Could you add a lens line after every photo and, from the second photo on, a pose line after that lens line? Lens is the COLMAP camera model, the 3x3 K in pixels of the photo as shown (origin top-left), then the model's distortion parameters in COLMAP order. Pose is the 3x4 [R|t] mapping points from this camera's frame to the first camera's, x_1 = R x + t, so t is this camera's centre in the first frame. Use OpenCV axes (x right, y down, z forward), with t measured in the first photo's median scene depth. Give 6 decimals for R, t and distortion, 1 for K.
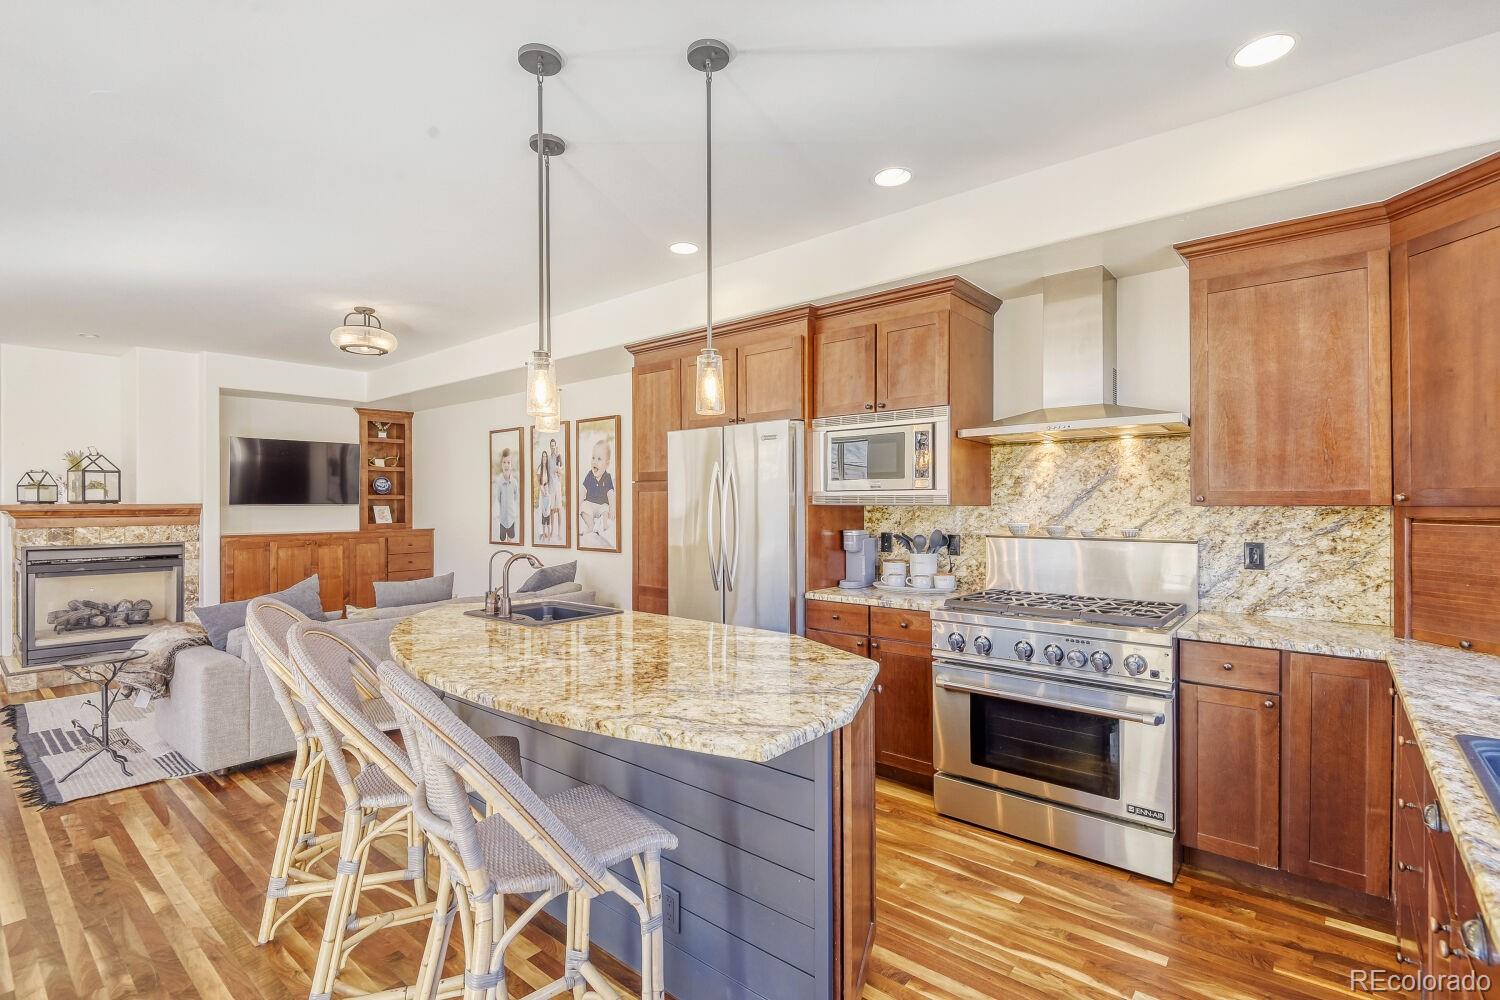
lens RADIAL K [[688.4, 0, 752.1], [0, 688.4, 506.8], [0, 0, 1]] dist [0.028912, -0.021193]
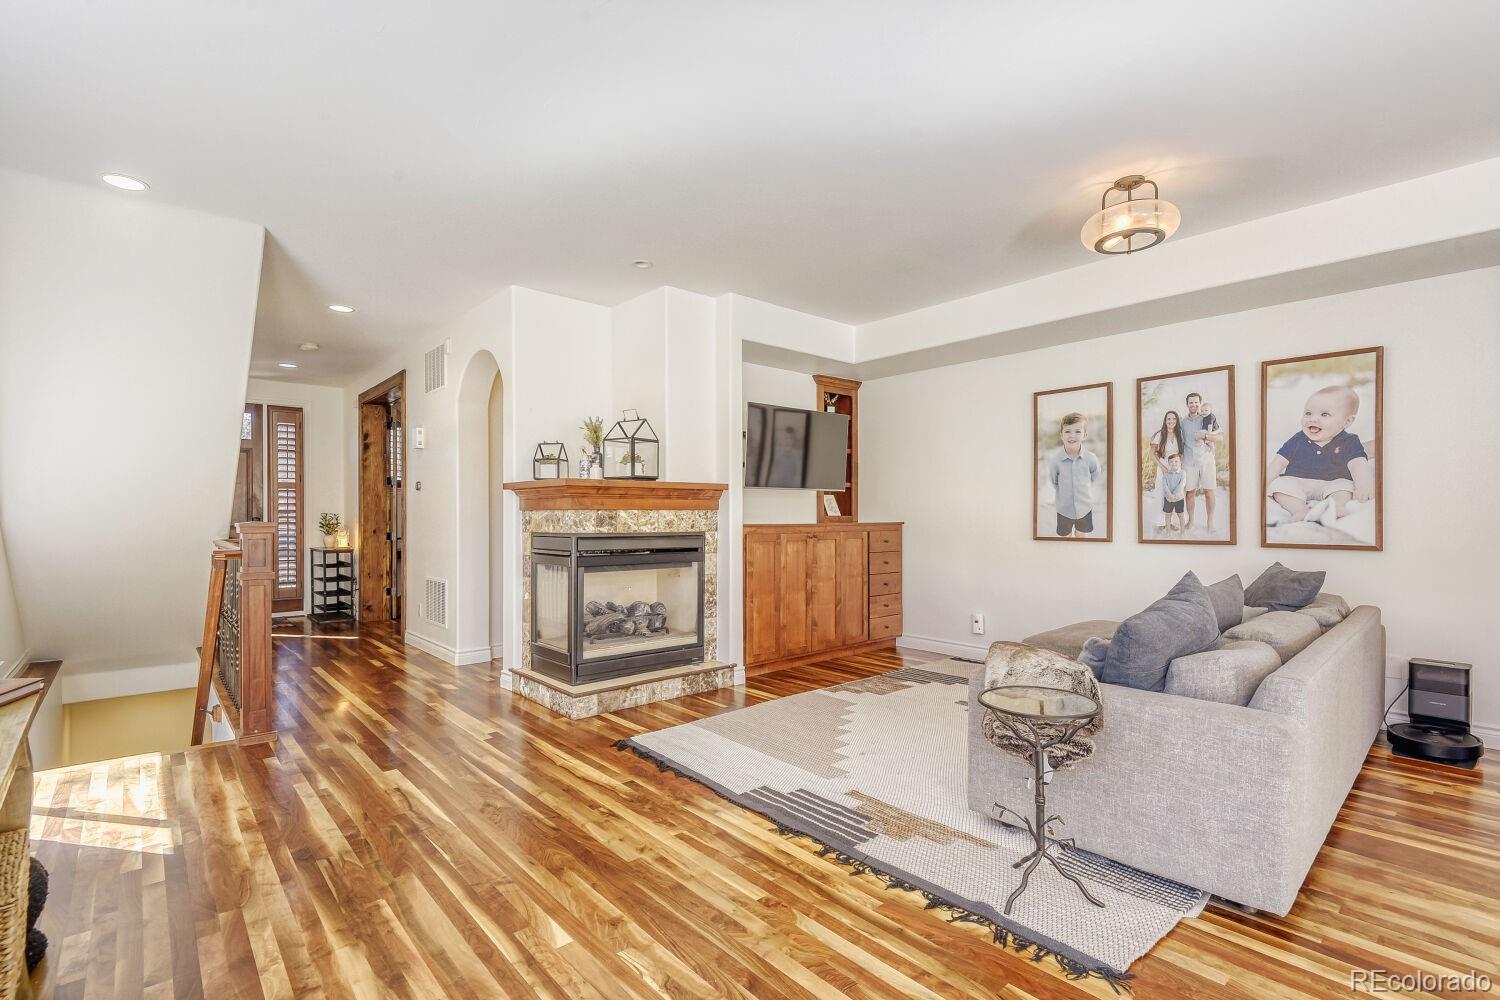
lens RADIAL K [[700.9, 0, 758.3], [0, 700.9, 511.3], [0, 0, 1]] dist [0.025095, -0.021323]
pose [[0.988465, 0.003273, -0.151415, -0.642617], [-0.004704, 0.999948, -0.009093, 0.034807], [0.151377, 0.009700, 0.988429, 0.209819]]
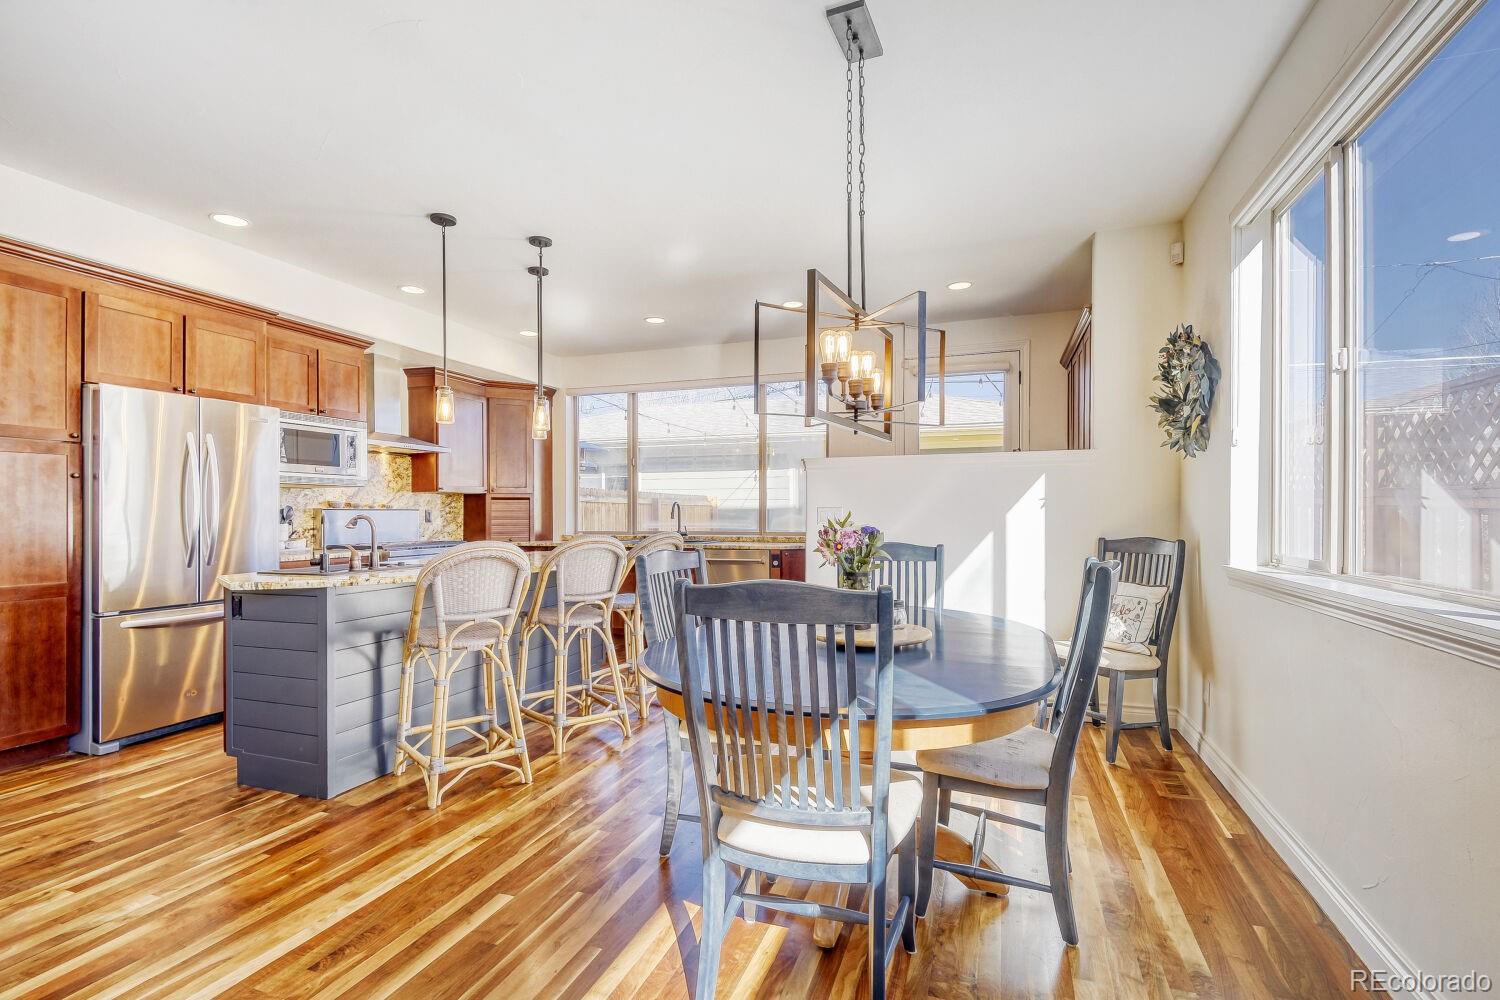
lens RADIAL K [[700.9, 0, 758.3], [0, 700.9, 511.3], [0, 0, 1]] dist [0.025095, -0.021323]
pose [[-0.354025, 0.006183, 0.935215, -0.805817], [0.005680, 0.999974, -0.004461, 0.034552], [-0.935219, 0.003733, -0.354051, 0.394316]]
